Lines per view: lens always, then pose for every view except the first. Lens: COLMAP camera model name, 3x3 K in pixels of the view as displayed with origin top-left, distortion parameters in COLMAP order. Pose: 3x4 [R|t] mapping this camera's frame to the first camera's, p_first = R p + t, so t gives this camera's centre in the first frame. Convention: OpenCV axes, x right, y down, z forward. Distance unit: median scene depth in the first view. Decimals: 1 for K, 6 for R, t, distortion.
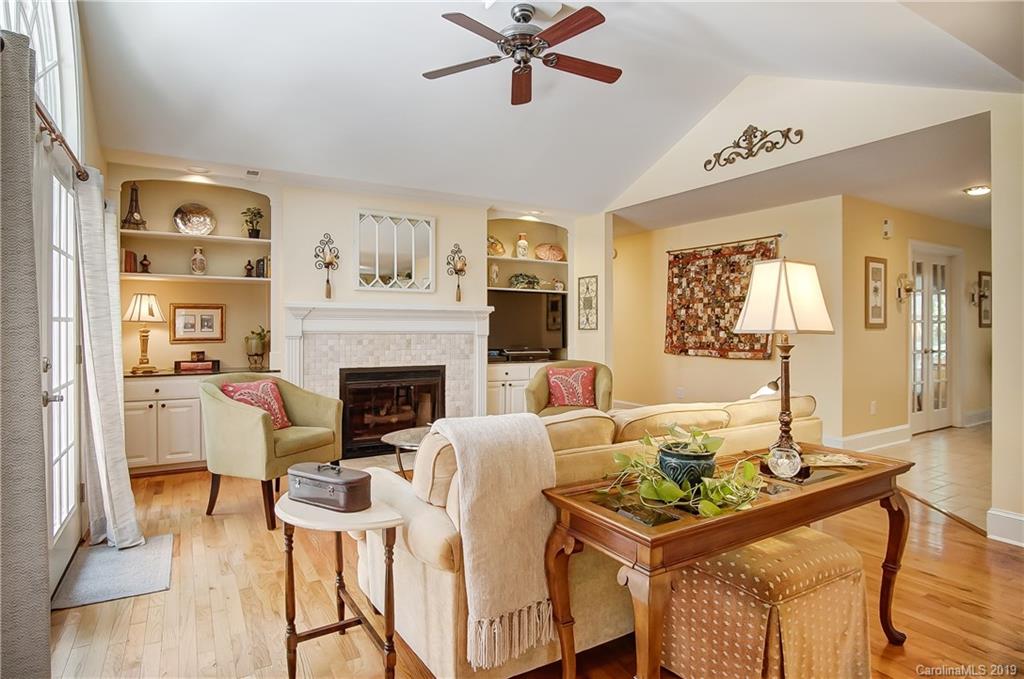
lens RADIAL K [[556.2, 0, 509.8], [0, 556.2, 331.4], [0, 0, 1]] dist [-0.026853, 0.002380]
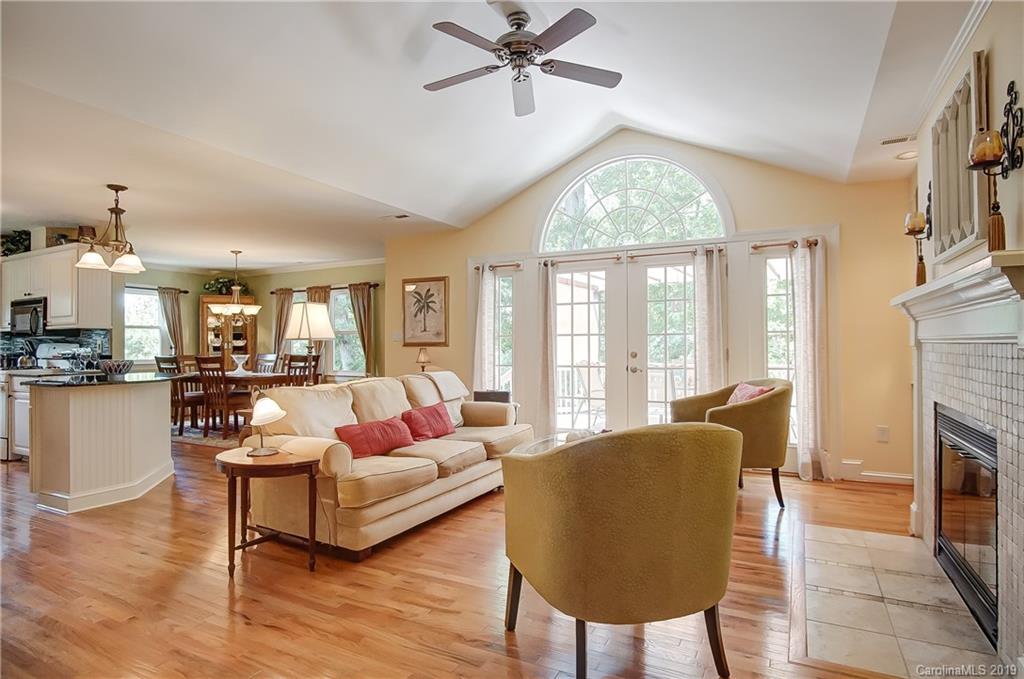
lens RADIAL K [[556.2, 0, 510.6], [0, 556.2, 339.1], [0, 0, 1]] dist [-0.026853, 0.002380]
pose [[-0.850349, -0.005158, -0.526193, 0.389097], [-0.000921, 0.999965, -0.008314, 0.005928], [0.526218, -0.006586, -0.850324, 1.272288]]
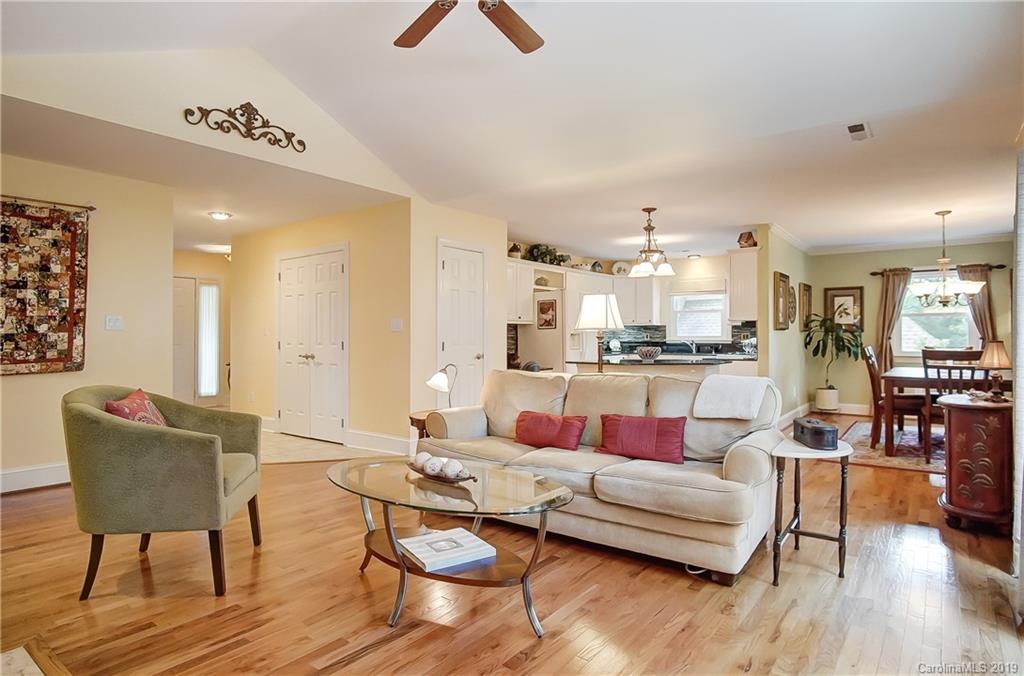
lens RADIAL K [[572.5, 0, 507.9], [0, 572.5, 333.8], [0, 0, 1]] dist [-0.008907, -0.001134]
pose [[-0.346251, 0.007157, 0.938115, -0.531787], [0.005047, 0.999971, -0.005766, 0.009760], [-0.938128, 0.002738, -0.346277, 0.849537]]
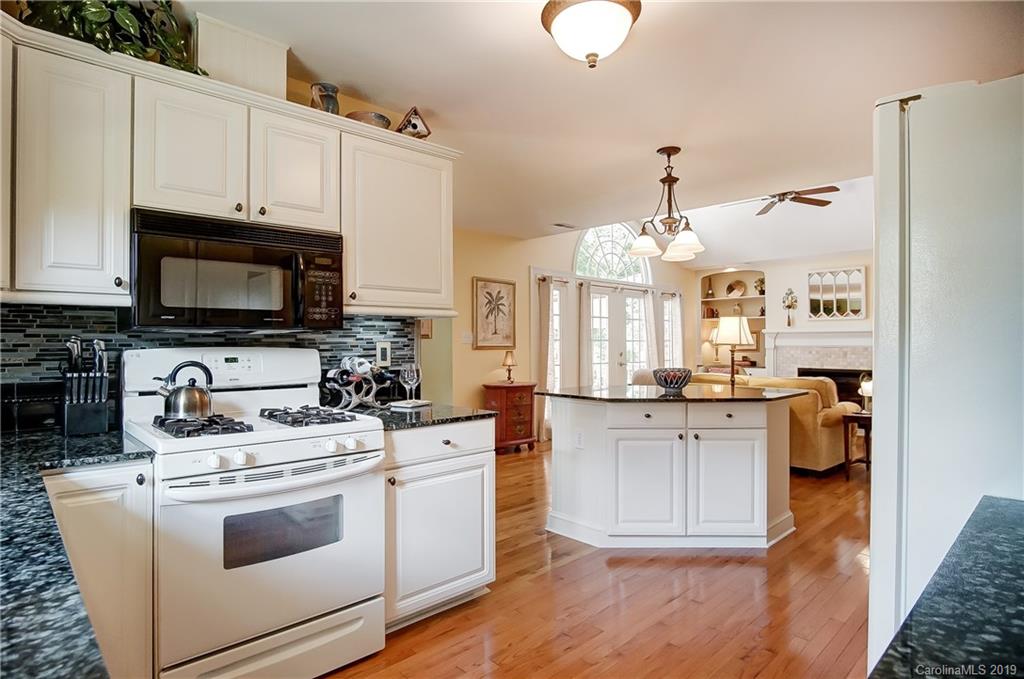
lens RADIAL K [[556.2, 0, 514.1], [0, 556.2, 342.8], [0, 0, 1]] dist [-0.026853, 0.002380]
pose [[0.230086, -0.002540, -0.973167, 1.133745], [-0.004959, 0.999981, -0.003783, 0.001767], [0.973158, 0.005696, 0.230069, -0.220876]]
